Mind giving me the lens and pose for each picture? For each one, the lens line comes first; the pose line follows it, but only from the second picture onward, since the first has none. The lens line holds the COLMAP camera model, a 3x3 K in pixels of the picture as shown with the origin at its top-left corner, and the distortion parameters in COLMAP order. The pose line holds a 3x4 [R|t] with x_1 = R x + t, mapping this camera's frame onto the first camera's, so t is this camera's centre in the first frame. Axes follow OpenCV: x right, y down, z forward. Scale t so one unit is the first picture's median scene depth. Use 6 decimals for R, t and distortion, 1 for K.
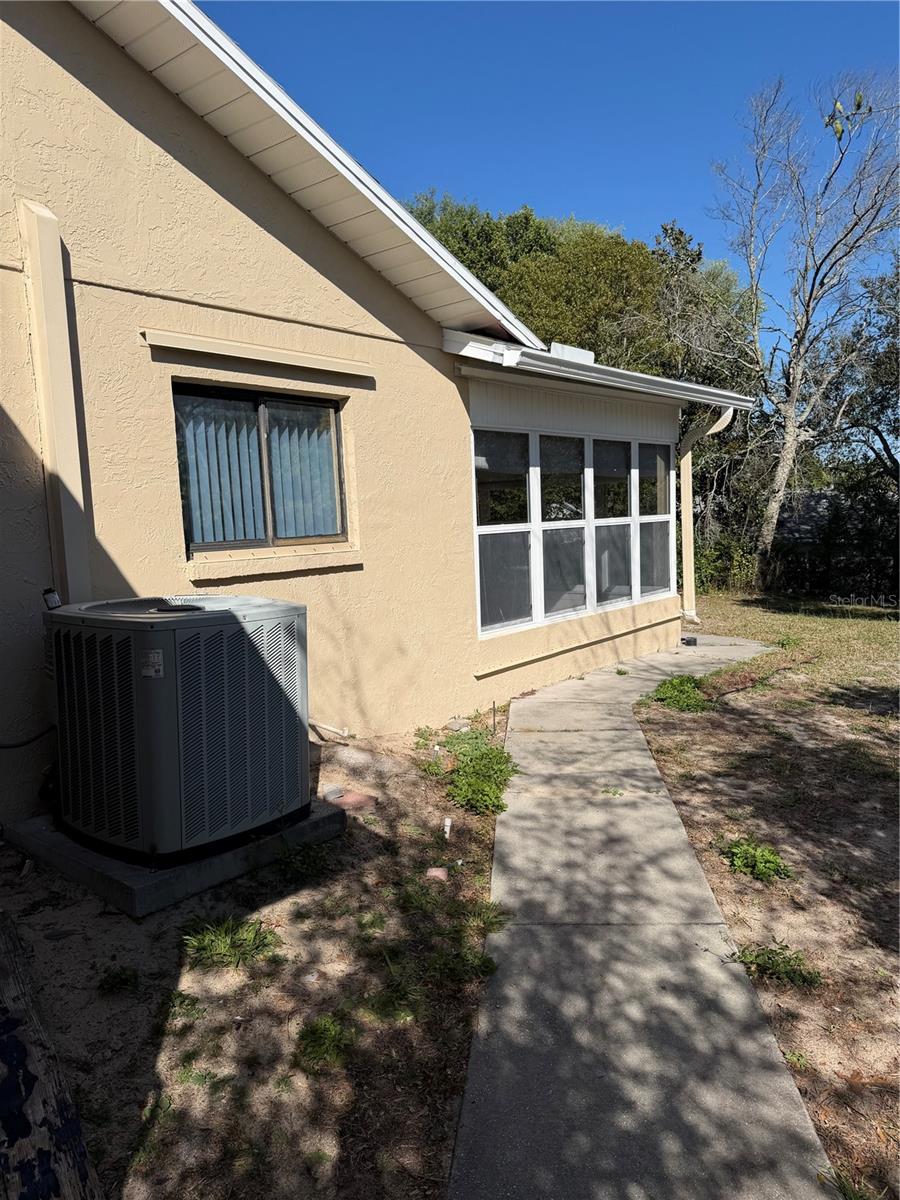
lens RADIAL K [[841.3, 0, 450.4], [0, 841.3, 600.4], [0, 0, 1]] dist [0.056542, -0.081054]
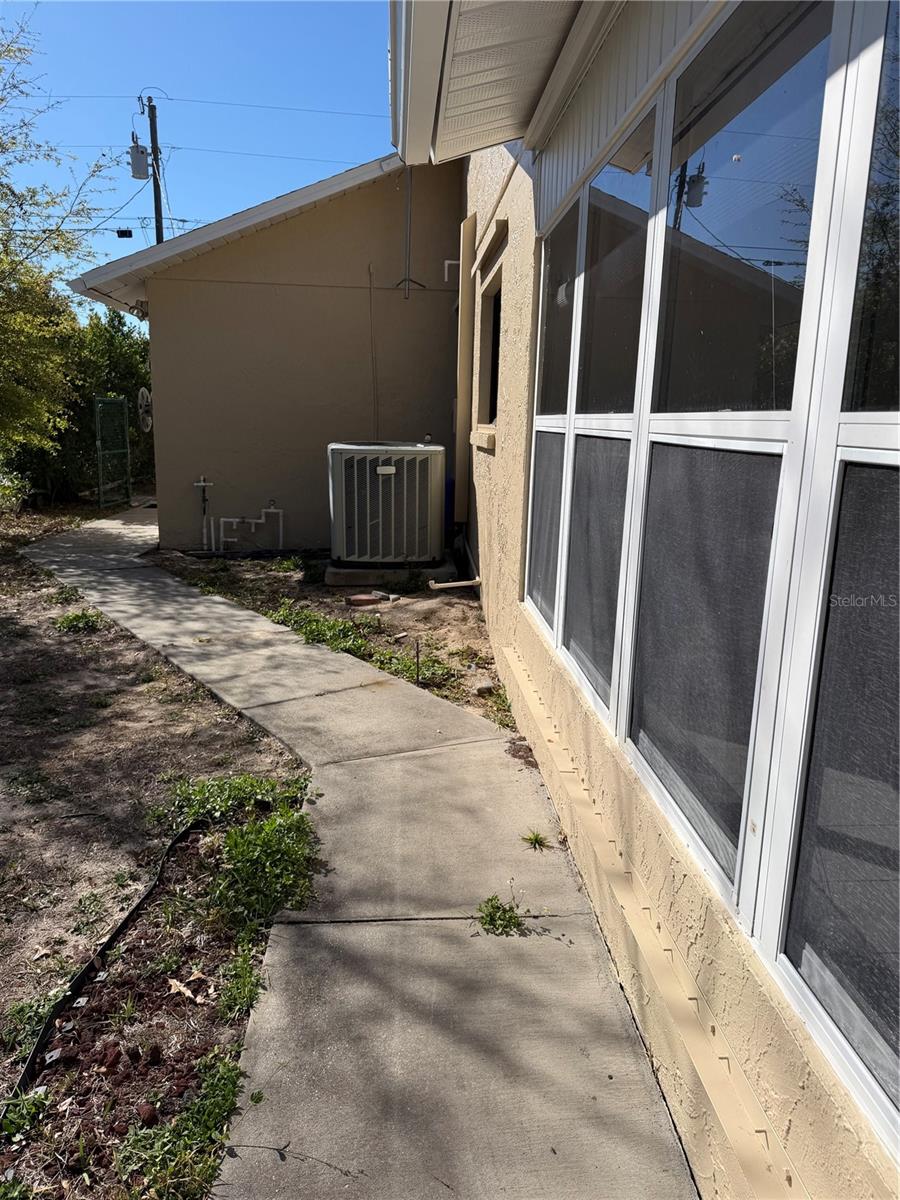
lens RADIAL K [[841.3, 0, 450.6], [0, 841.3, 600.9], [0, 0, 1]] dist [0.056542, -0.081054]
pose [[-0.738207, 0.156537, -0.656160, 0.614433], [-0.069266, 0.949972, 0.304558, -0.180586], [0.671009, 0.270276, -0.690433, 1.784220]]
